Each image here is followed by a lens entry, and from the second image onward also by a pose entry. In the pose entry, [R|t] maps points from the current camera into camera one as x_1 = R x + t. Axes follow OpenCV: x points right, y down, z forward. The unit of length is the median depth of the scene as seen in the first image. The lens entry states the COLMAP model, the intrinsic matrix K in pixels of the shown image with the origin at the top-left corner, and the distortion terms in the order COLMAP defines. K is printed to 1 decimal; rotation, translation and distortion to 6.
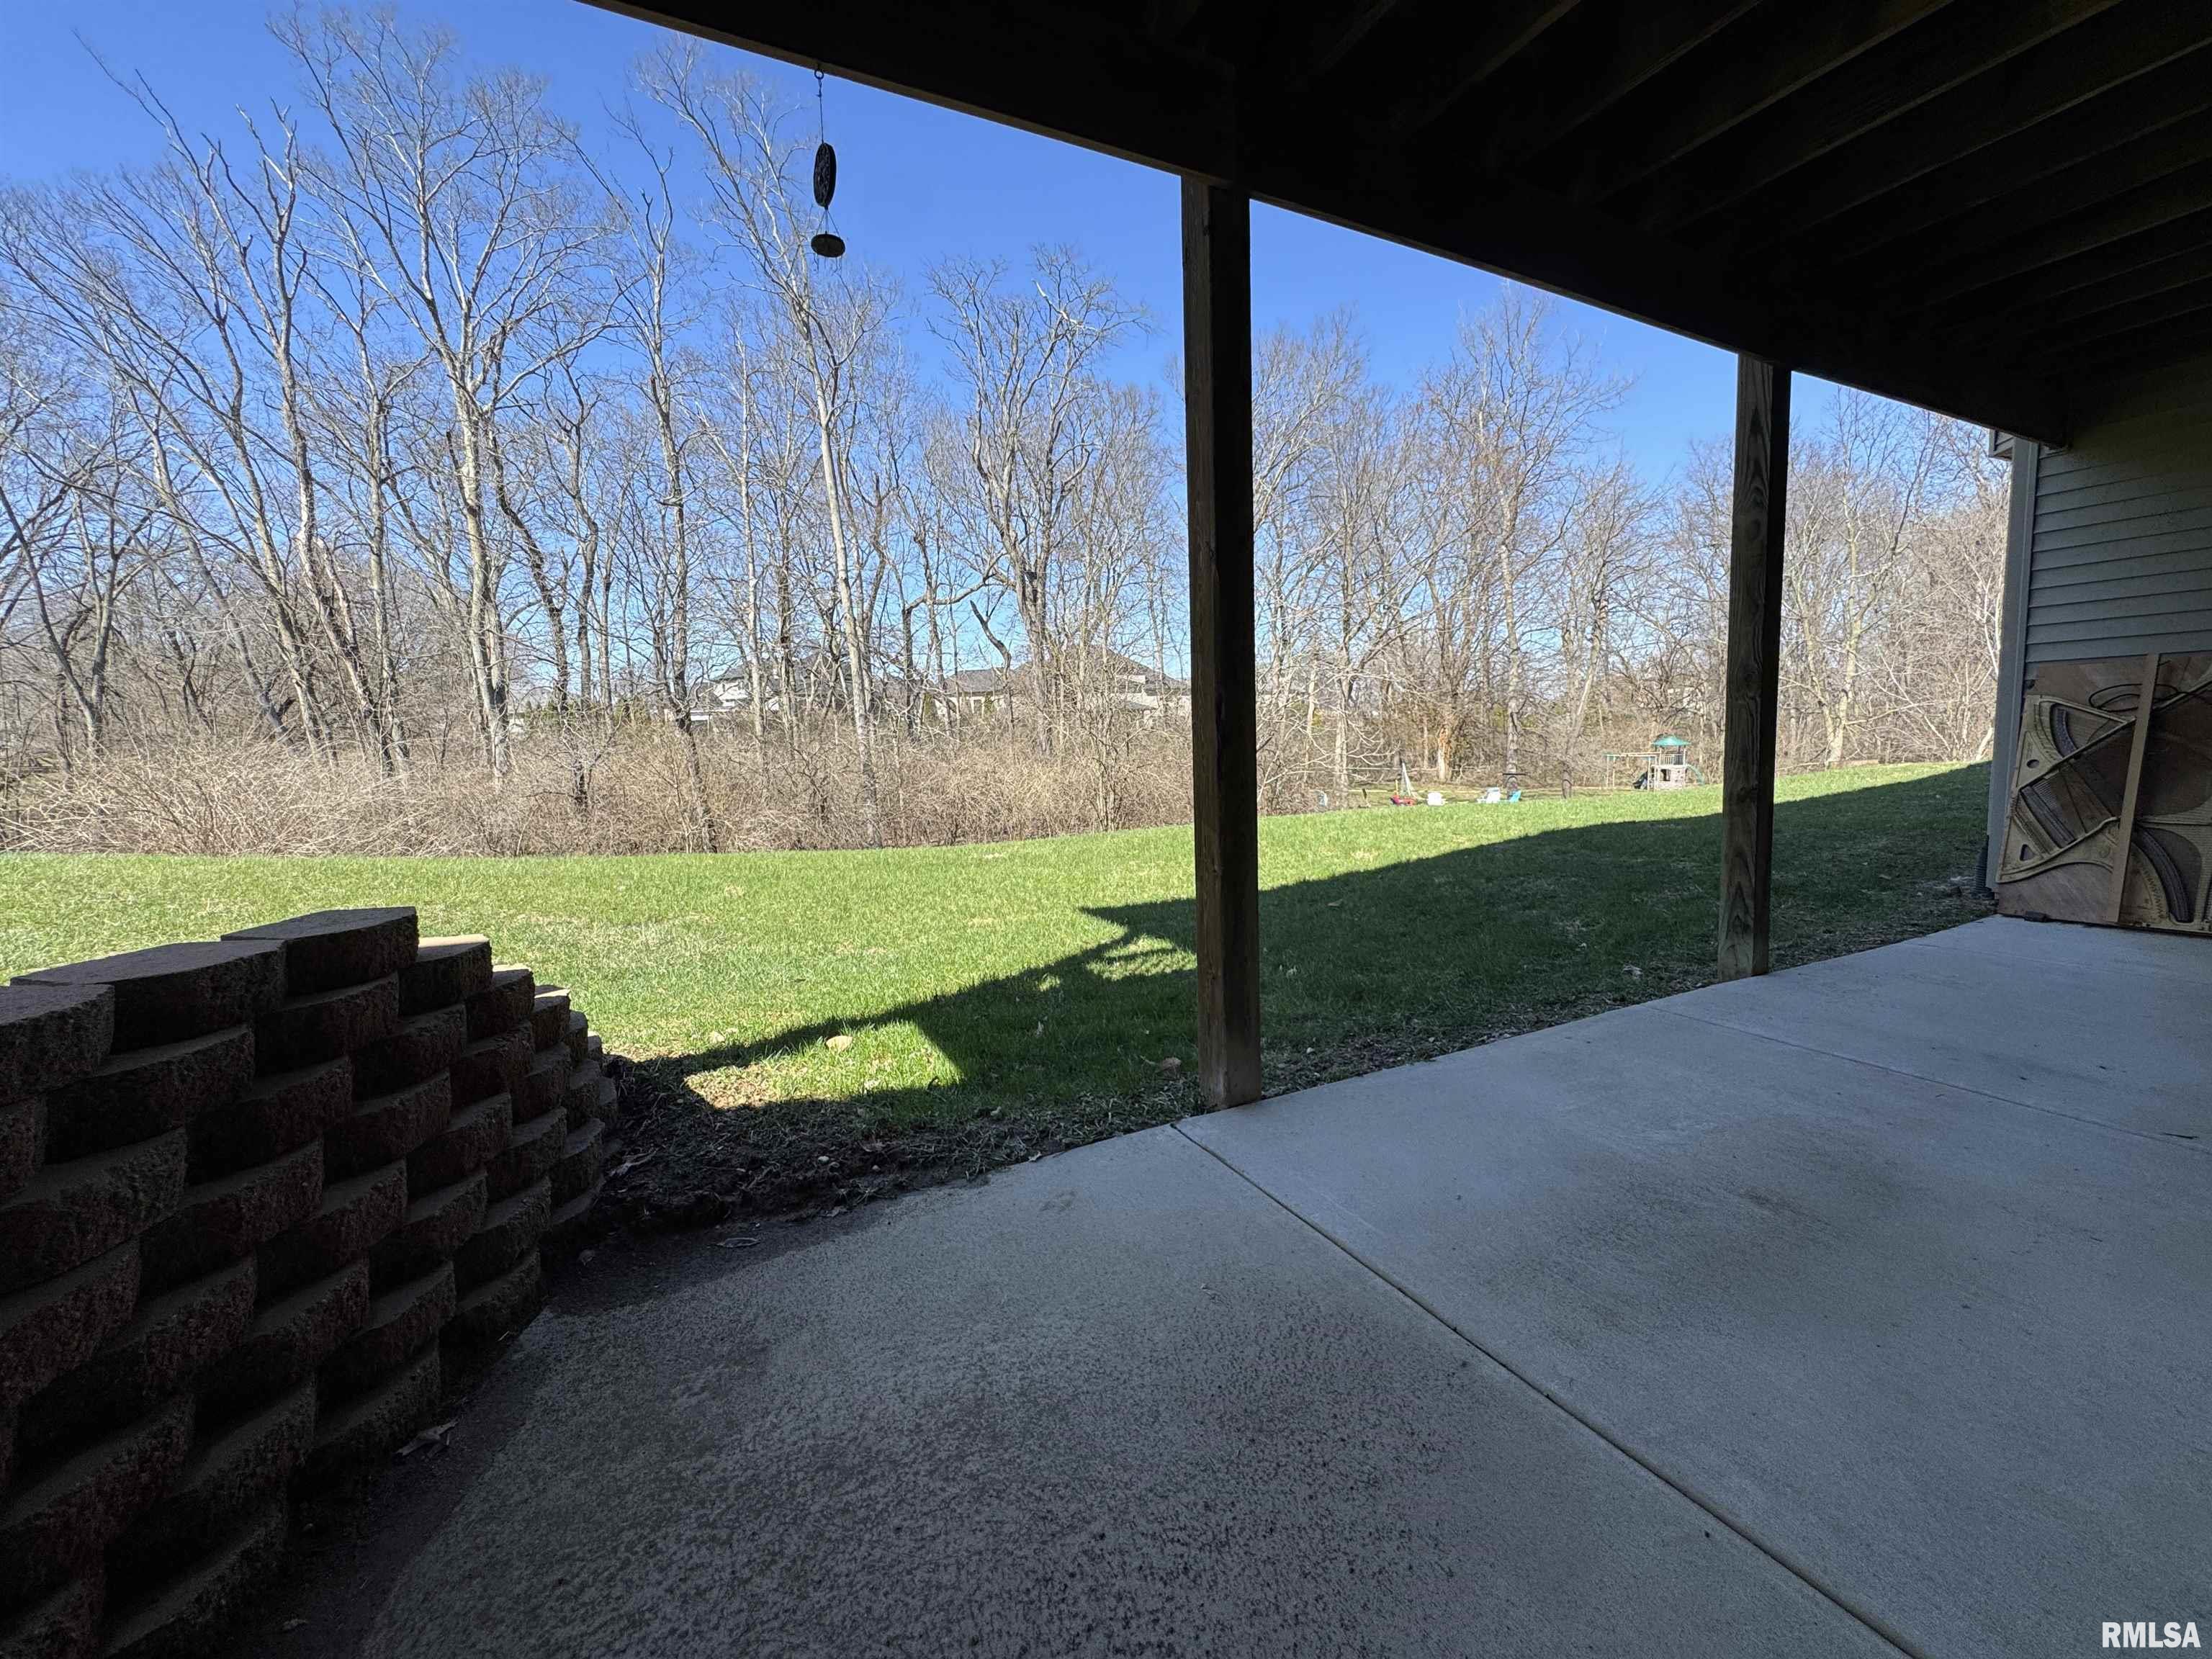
lens RADIAL K [[883.2, 0, 1103.4], [0, 883.2, 825.8], [0, 0, 1]] dist [-0.005518, 0.000827]
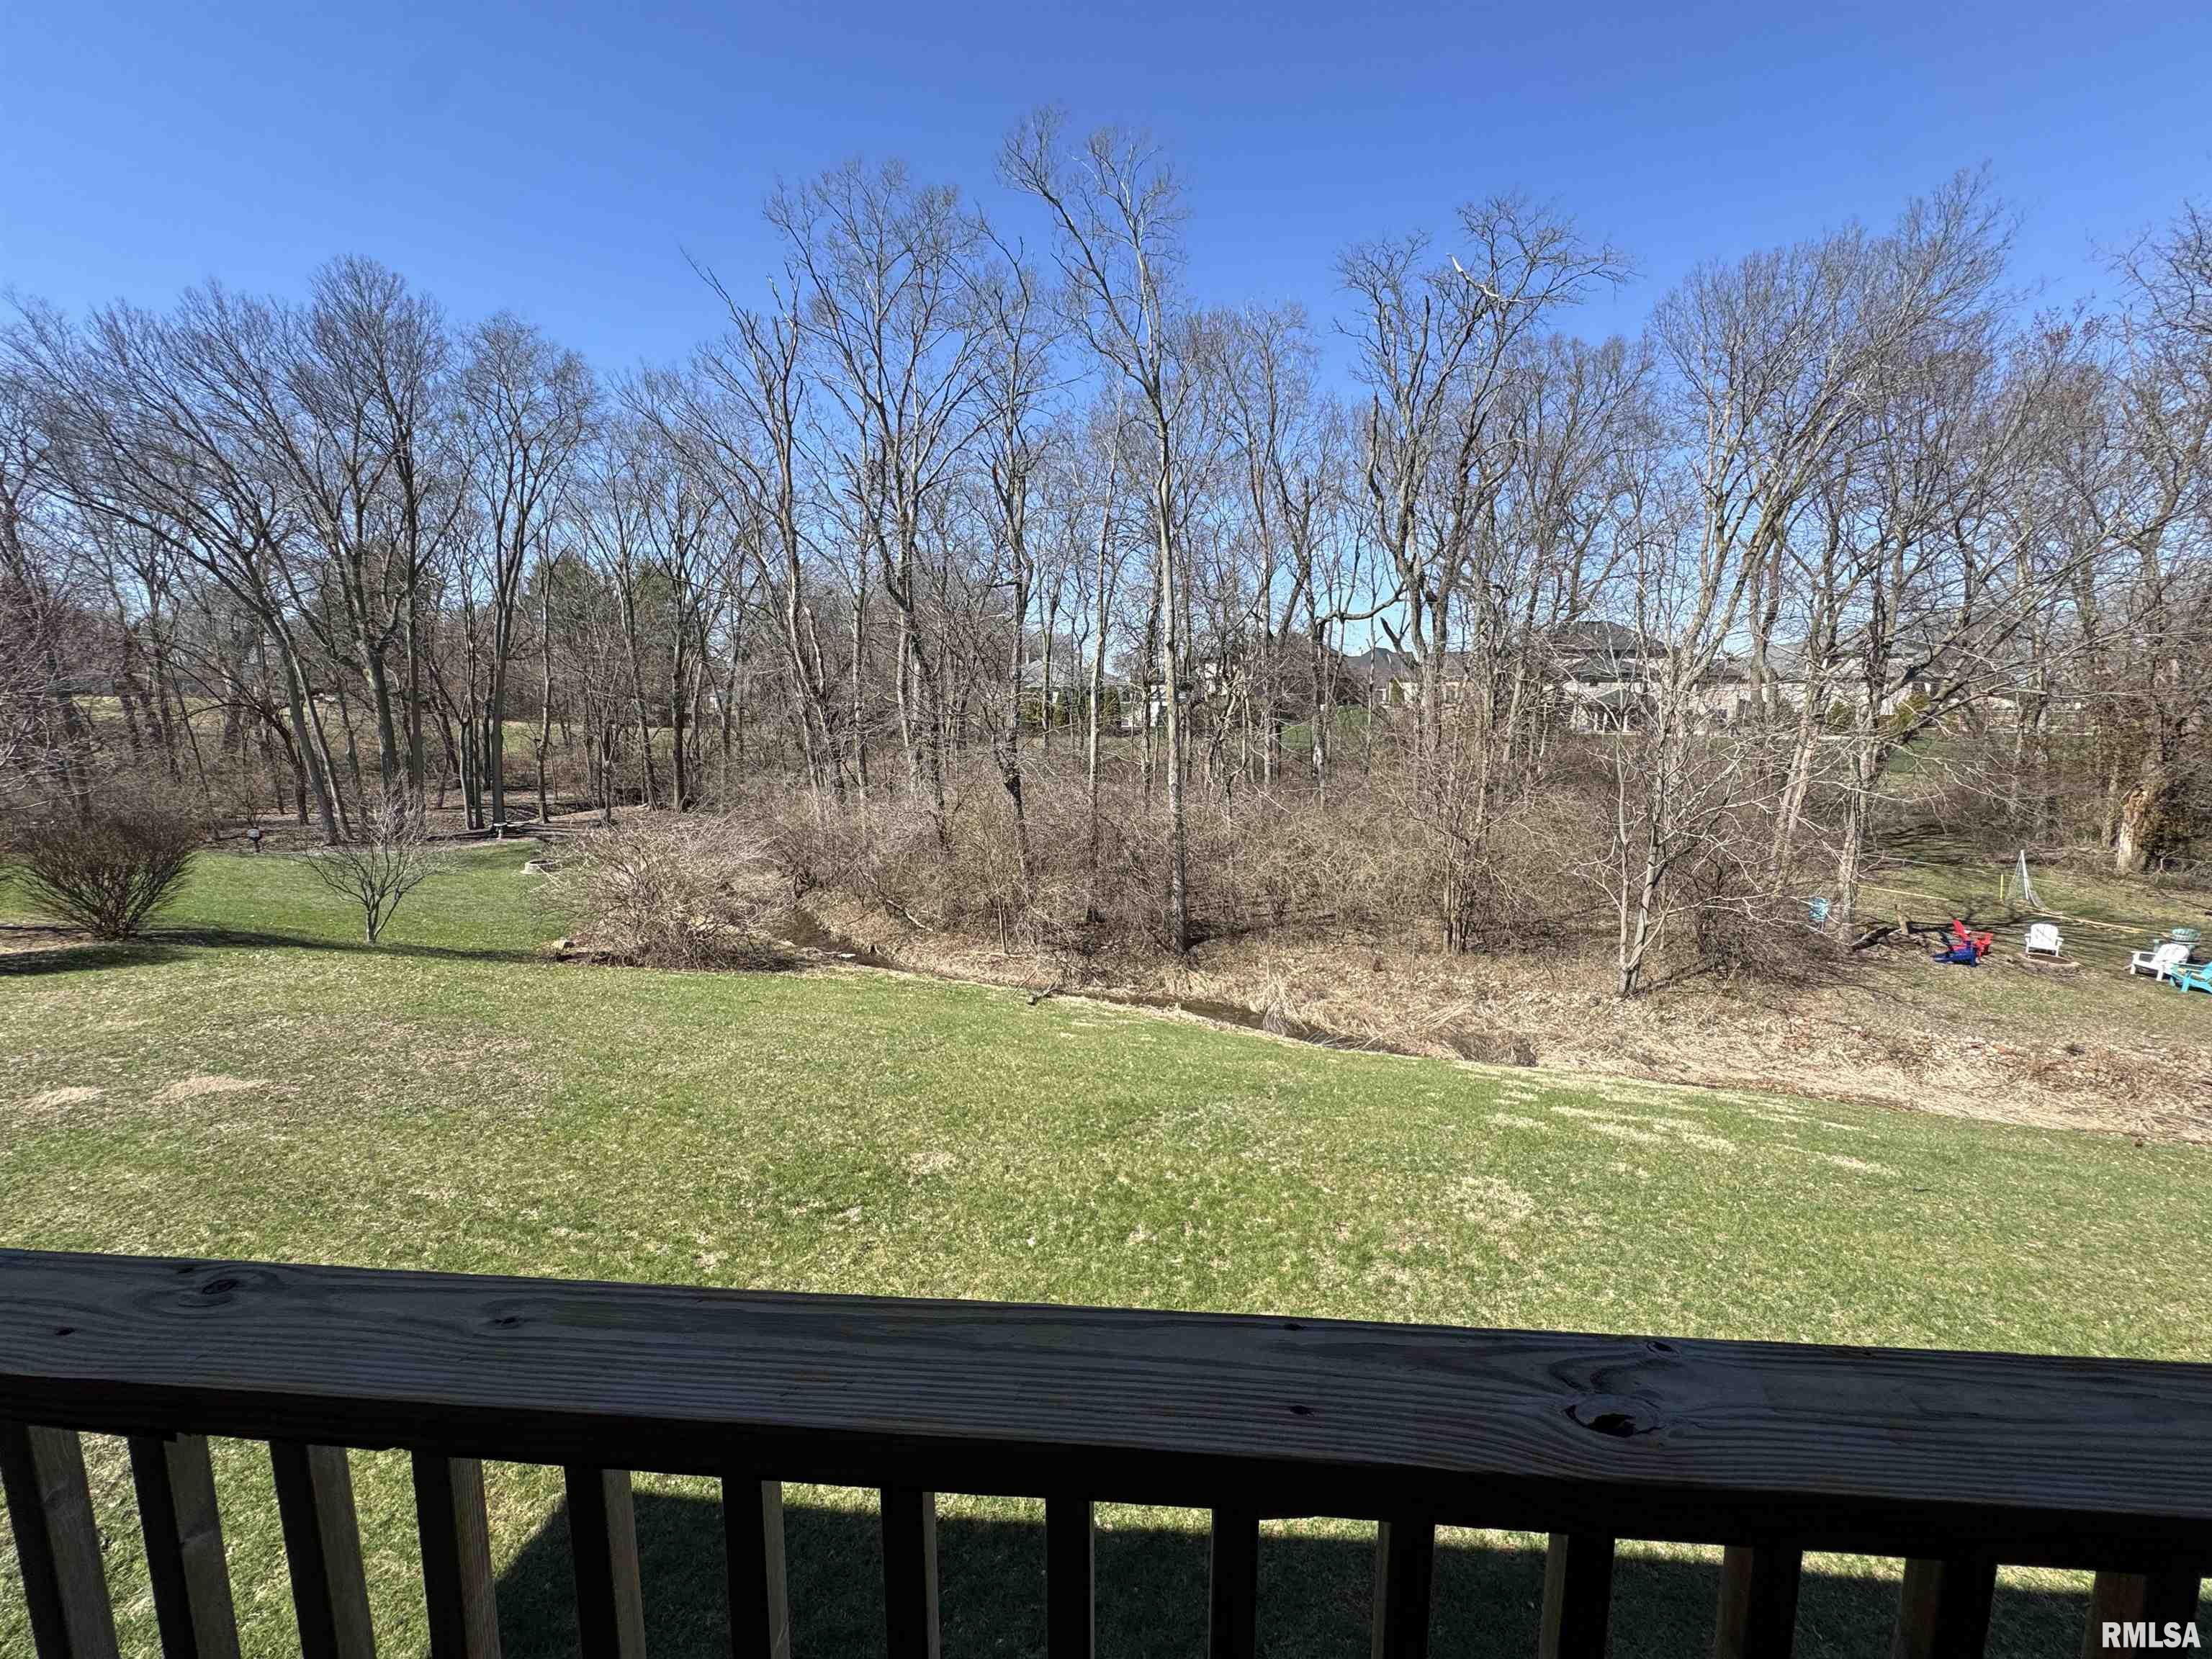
lens RADIAL K [[883.2, 0, 1100.6], [0, 883.2, 827.3], [0, 0, 1]] dist [-0.005518, 0.000827]
pose [[0.850629, 0.105575, -0.515057, 0.153067], [-0.080671, 0.994240, 0.070567, -0.135675], [0.519540, -0.018476, 0.854246, 0.129008]]
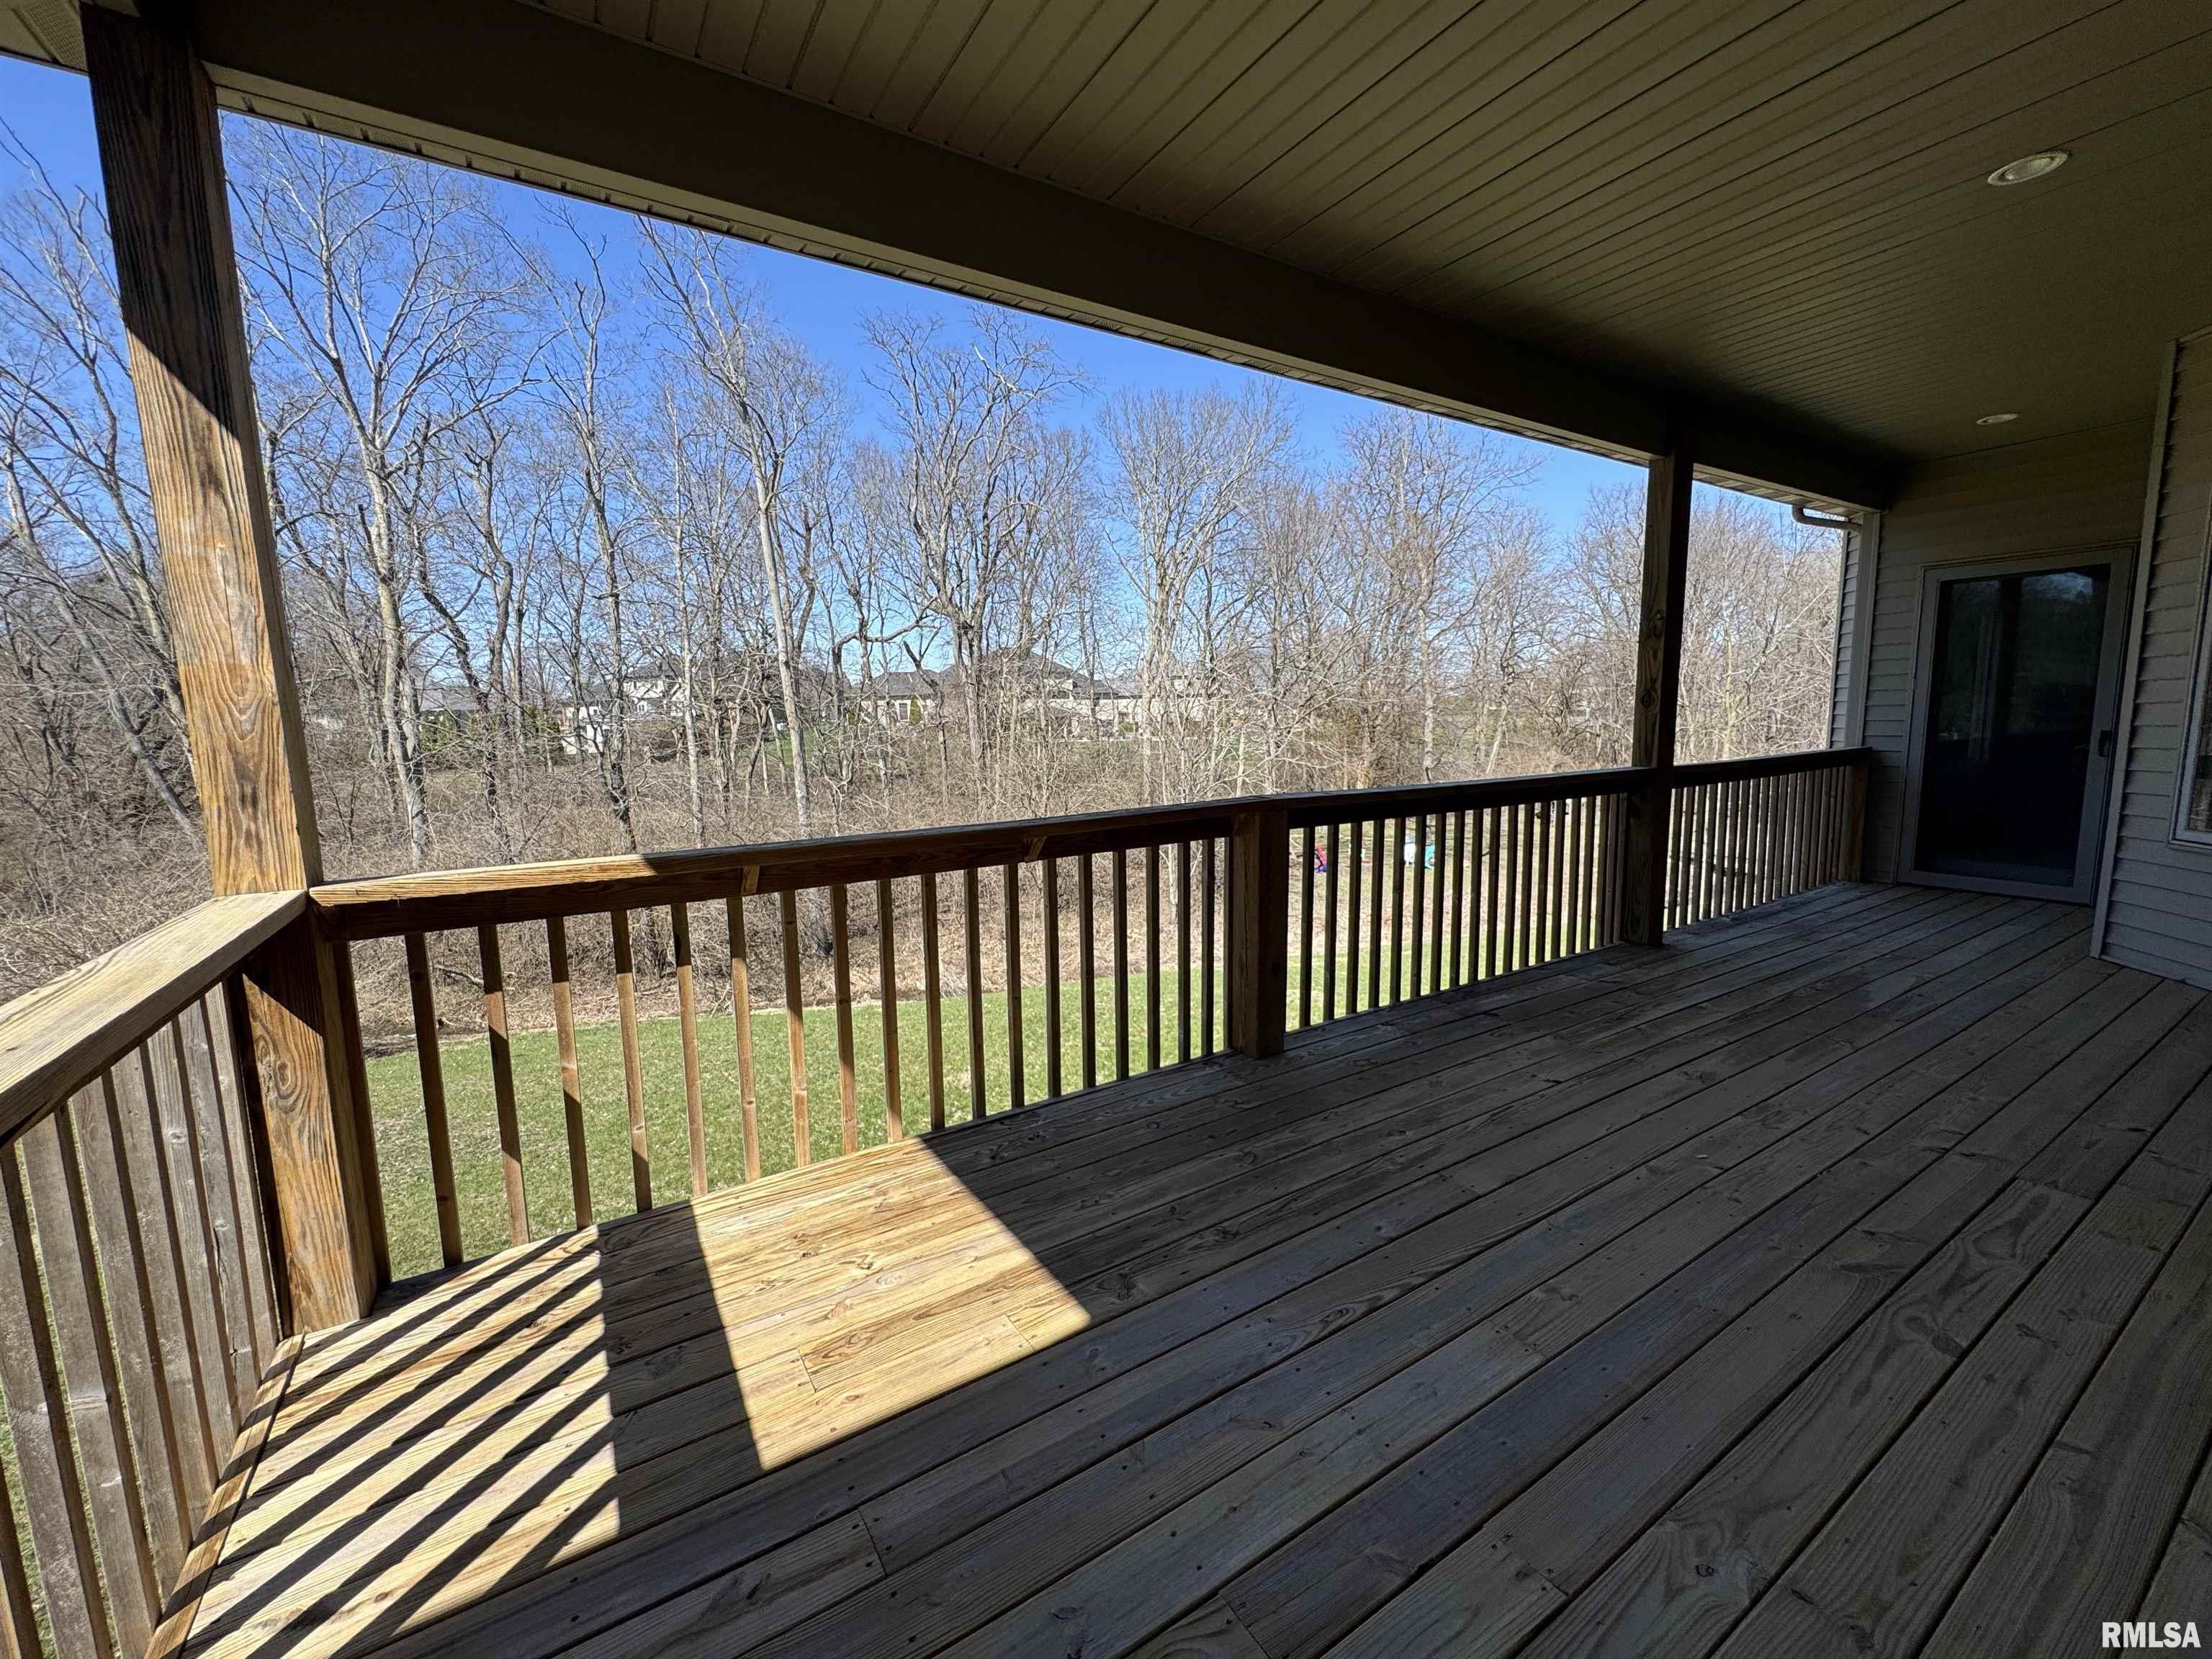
lens RADIAL K [[883.2, 0, 1104.3], [0, 883.2, 828.2], [0, 0, 1]] dist [-0.005518, 0.000827]
pose [[0.996116, -0.001371, 0.088041, -0.020824], [-0.000666, 0.999733, 0.023114, -0.109329], [-0.088049, -0.023083, 0.995849, -0.030204]]
